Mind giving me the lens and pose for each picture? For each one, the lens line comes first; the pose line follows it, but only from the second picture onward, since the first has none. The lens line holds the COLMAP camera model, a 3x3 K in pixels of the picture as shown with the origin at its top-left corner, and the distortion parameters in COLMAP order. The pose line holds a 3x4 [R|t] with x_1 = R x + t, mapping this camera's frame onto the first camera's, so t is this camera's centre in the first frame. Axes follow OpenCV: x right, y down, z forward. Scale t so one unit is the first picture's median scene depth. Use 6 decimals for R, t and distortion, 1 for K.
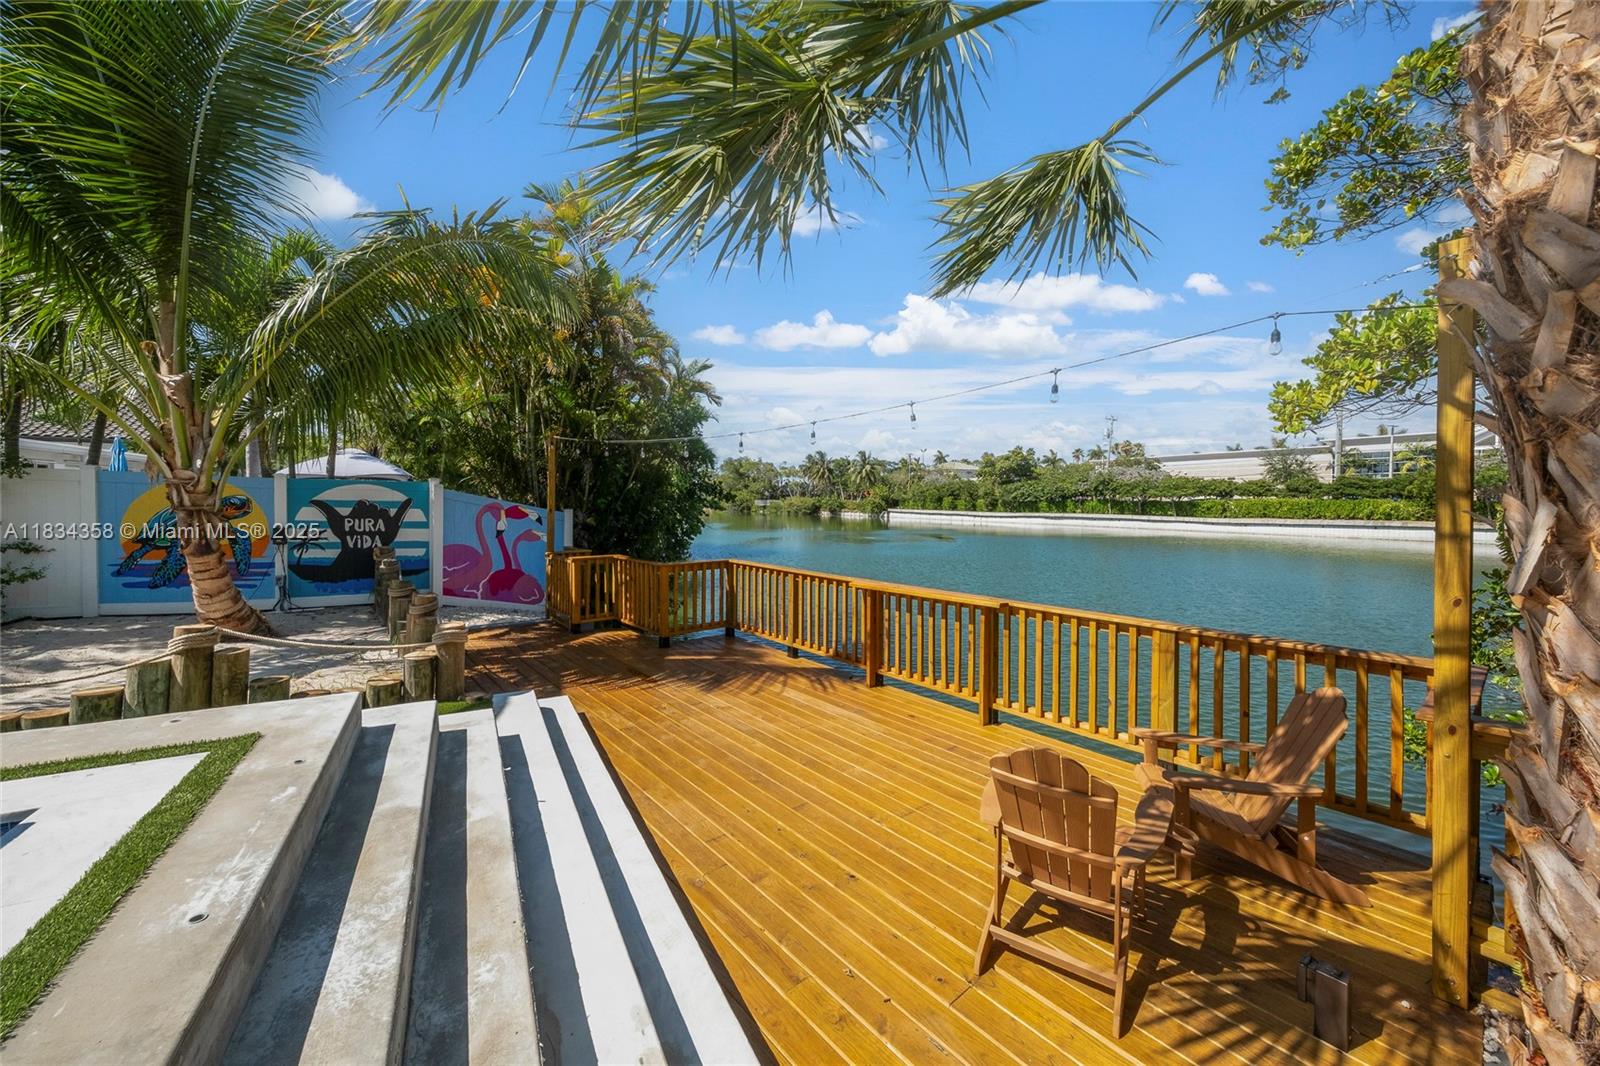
lens RADIAL K [[597.7, 0, 778.6], [0, 597.7, 517.7], [0, 0, 1]] dist [0.000271, -0.000091]
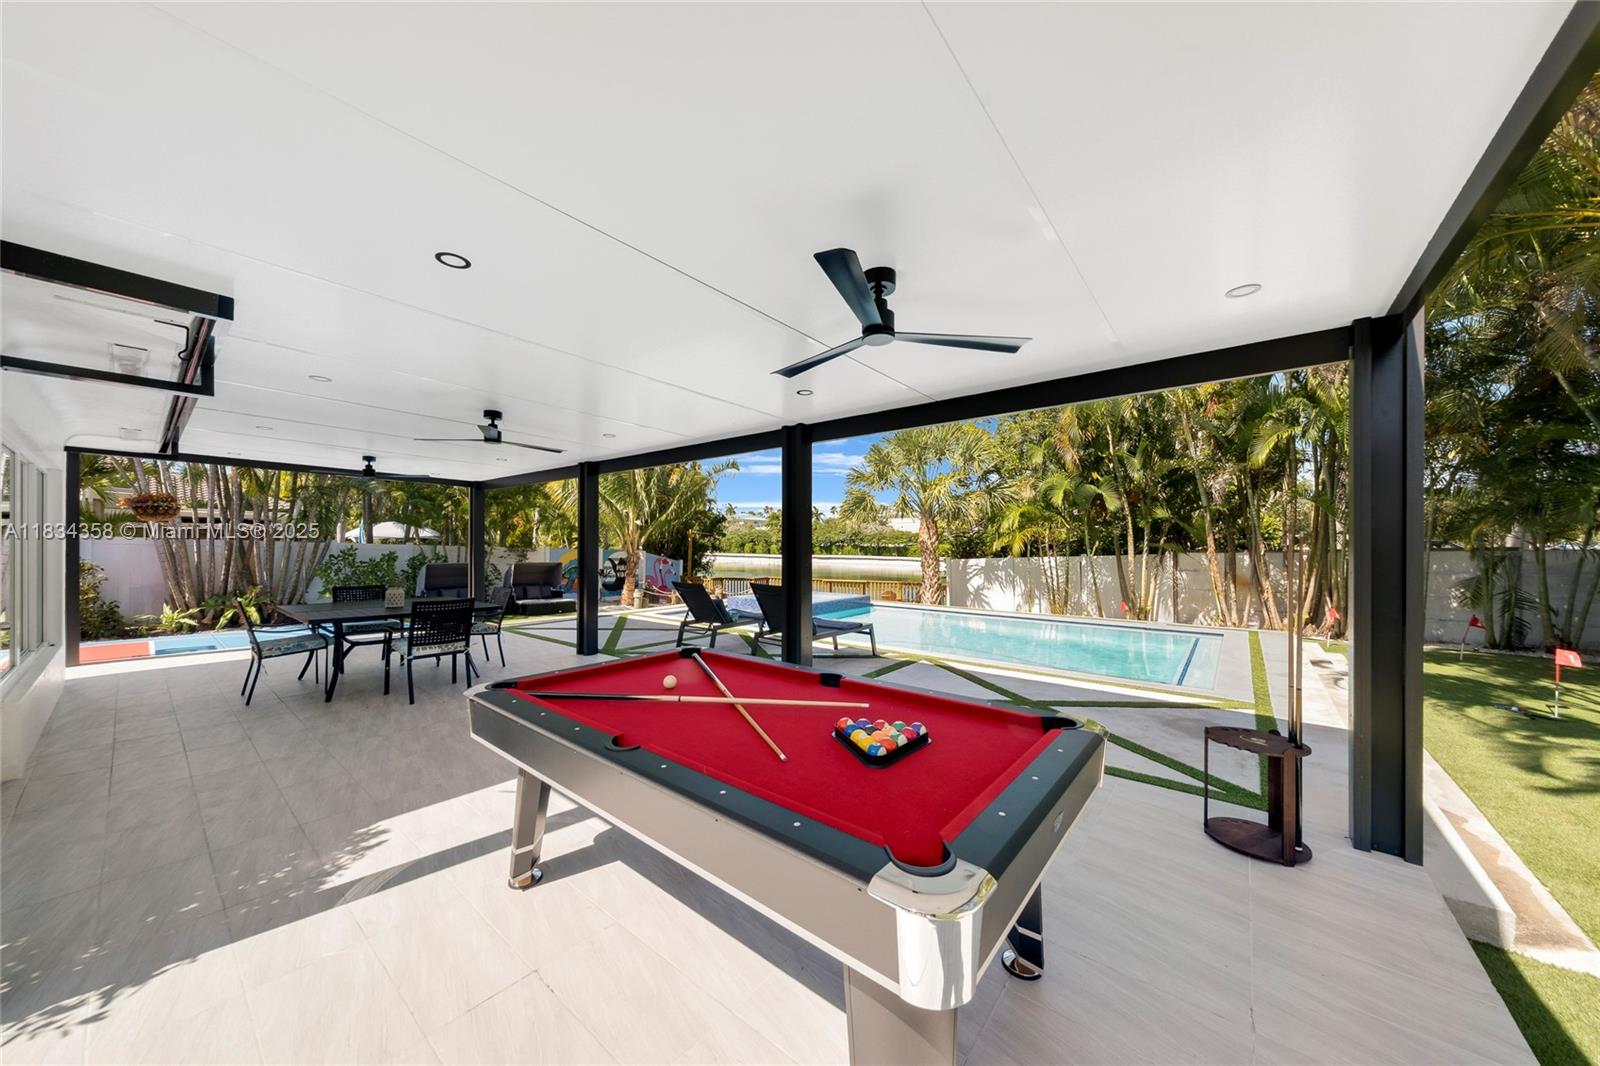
lens RADIAL K [[544.9, 0, 800.9], [0, 544.9, 549.1], [0, 0, 1]] dist [-0.000769, -0.000141]
pose [[0.915848, -0.006590, 0.401472, -0.150677], [0.014061, 0.999778, -0.015667, -0.003114], [-0.401279, 0.019993, 0.915737, -0.223737]]
